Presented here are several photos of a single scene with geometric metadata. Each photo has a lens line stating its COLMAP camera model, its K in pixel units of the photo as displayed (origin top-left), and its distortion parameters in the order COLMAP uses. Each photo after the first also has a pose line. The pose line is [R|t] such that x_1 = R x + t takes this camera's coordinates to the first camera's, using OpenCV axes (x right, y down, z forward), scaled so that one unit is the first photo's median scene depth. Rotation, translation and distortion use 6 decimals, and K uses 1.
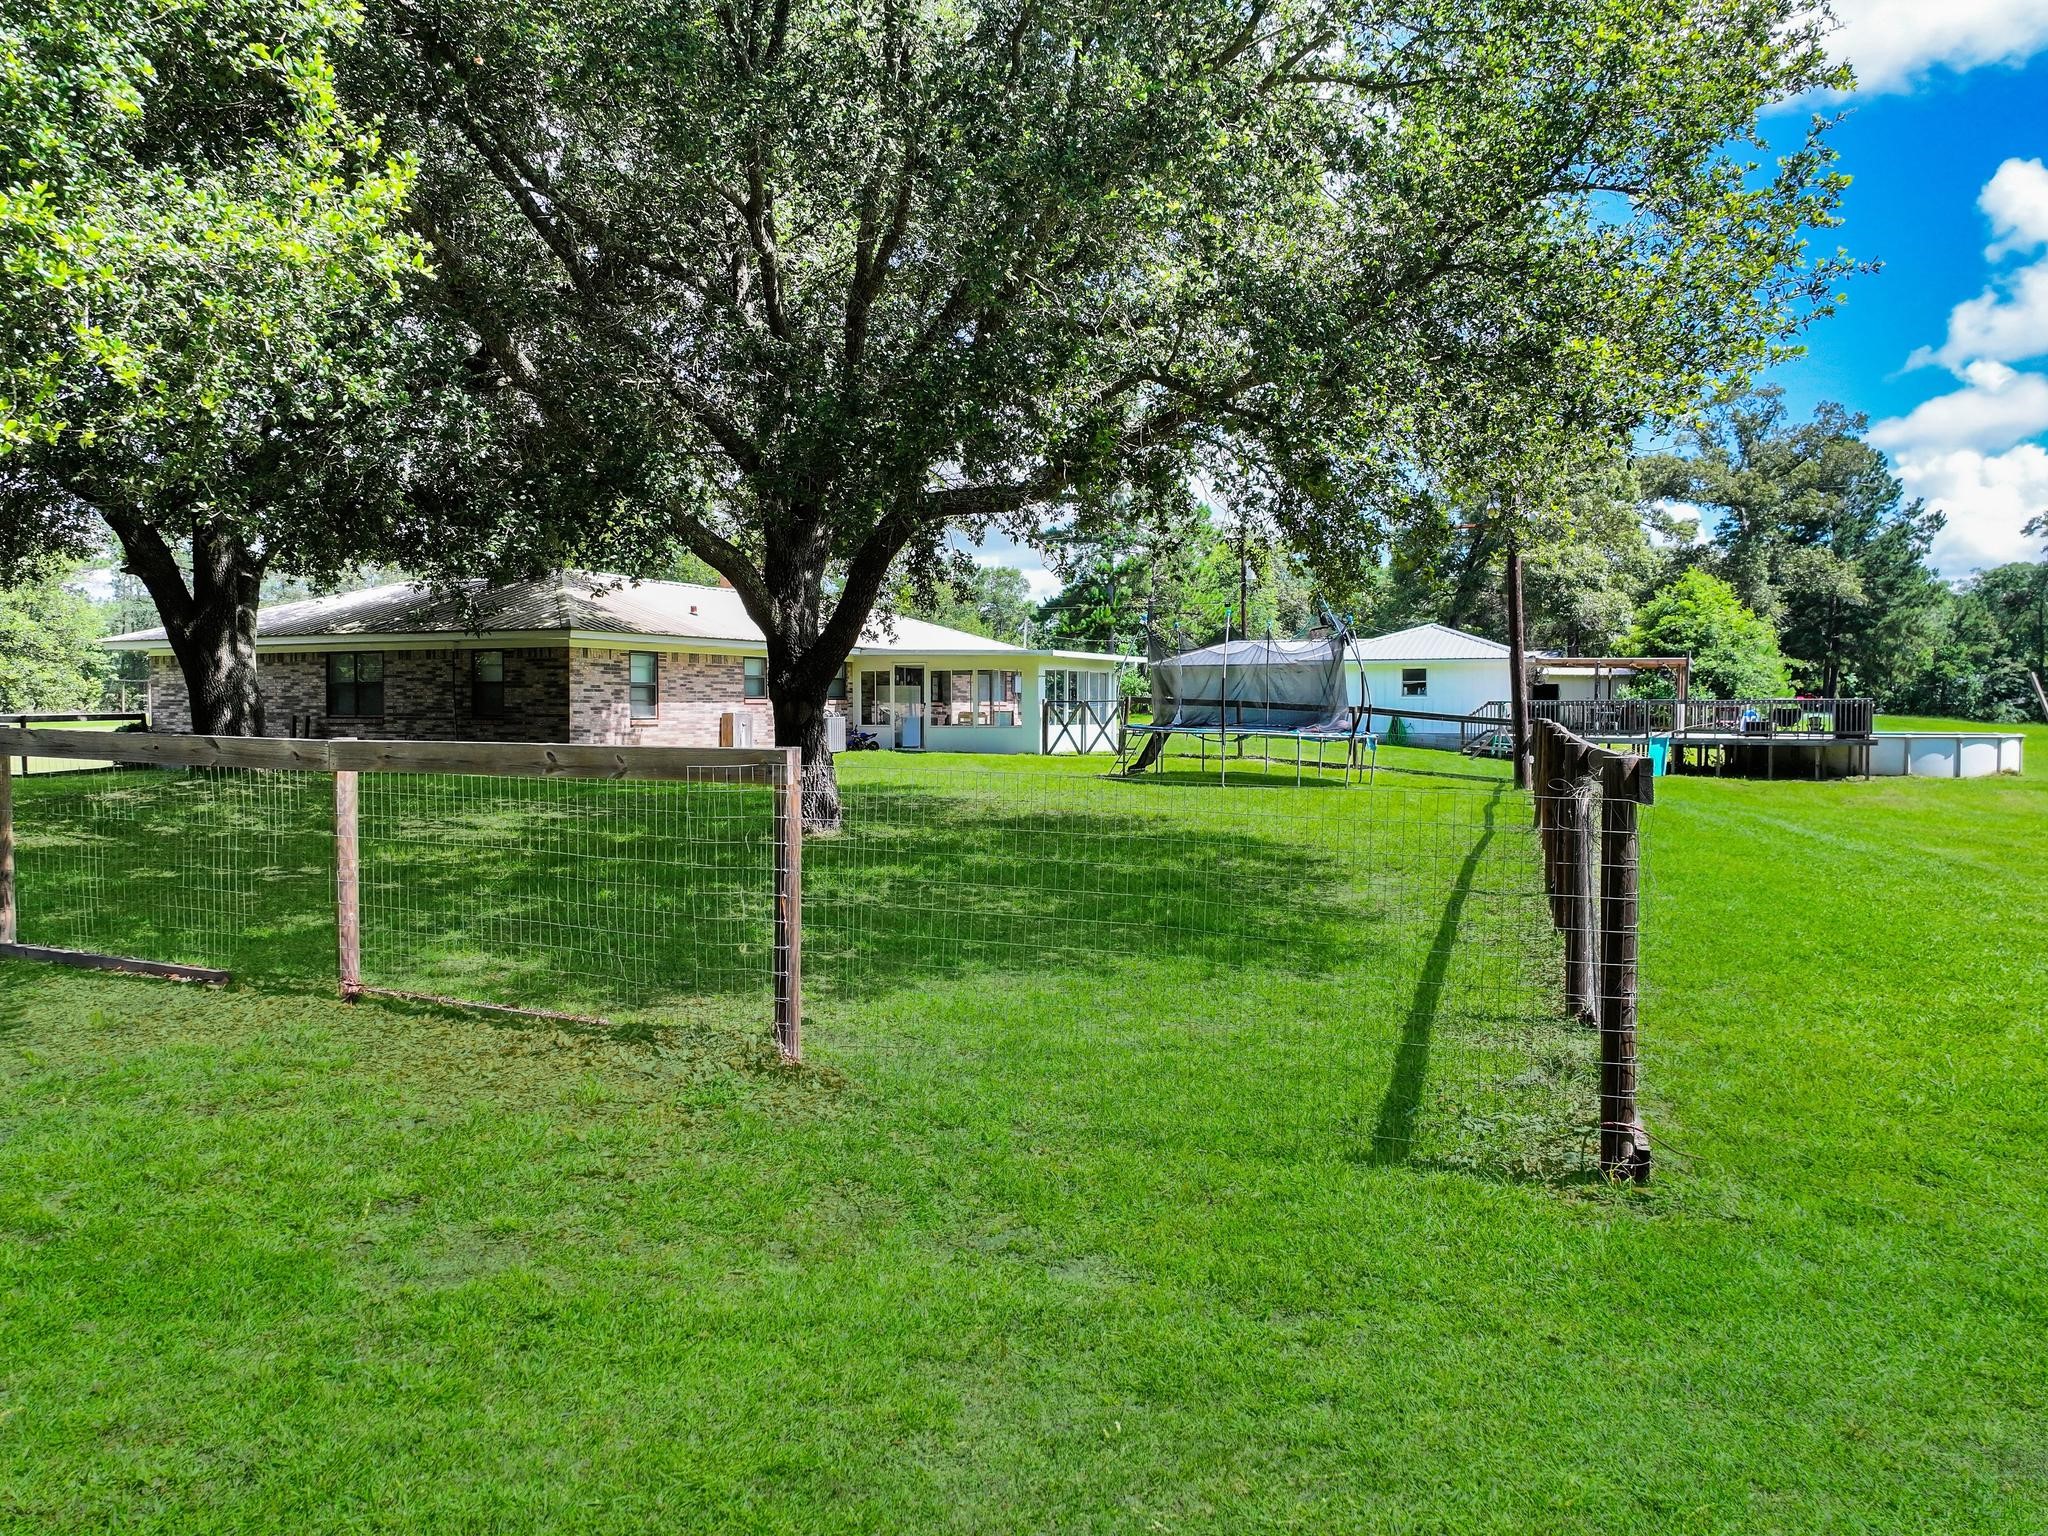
lens RADIAL K [[1447.1, 0, 1025.4], [0, 1447.1, 767.4], [0, 0, 1]] dist [0.003325, 0.002478]
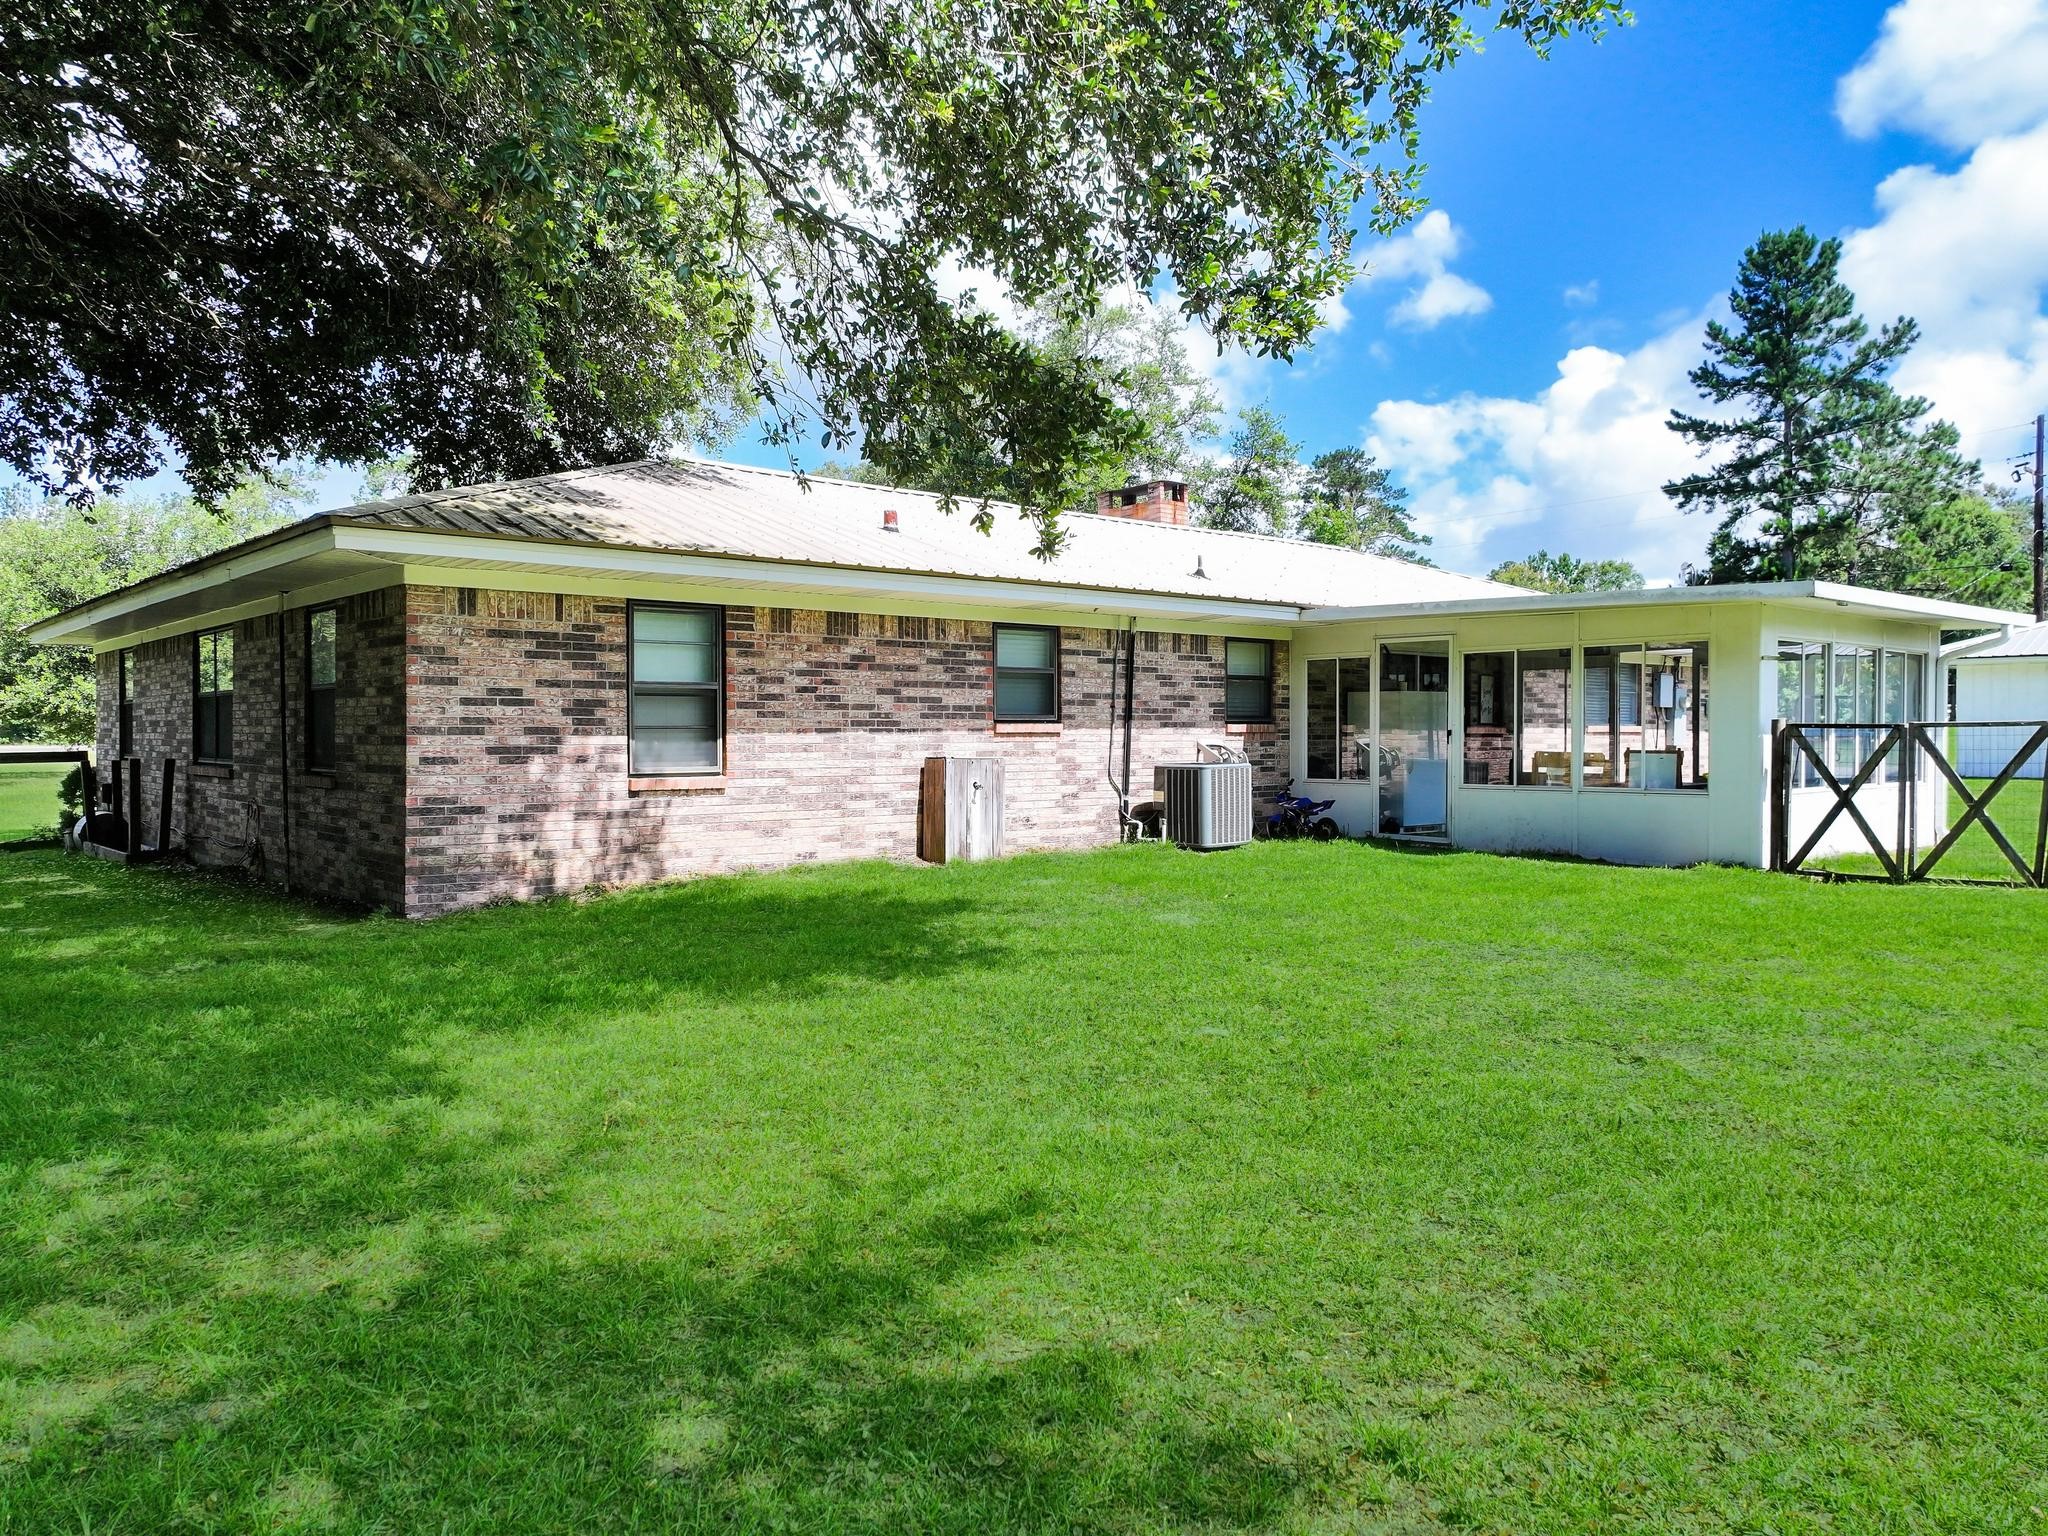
lens RADIAL K [[1447.1, 0, 1025.4], [0, 1447.1, 767.4], [0, 0, 1]] dist [0.003325, 0.002478]
pose [[0.923247, 0.002132, -0.384201, -0.023515], [-0.009679, 0.999796, -0.017712, -0.026923], [0.384085, 0.020072, 0.923079, 0.613905]]
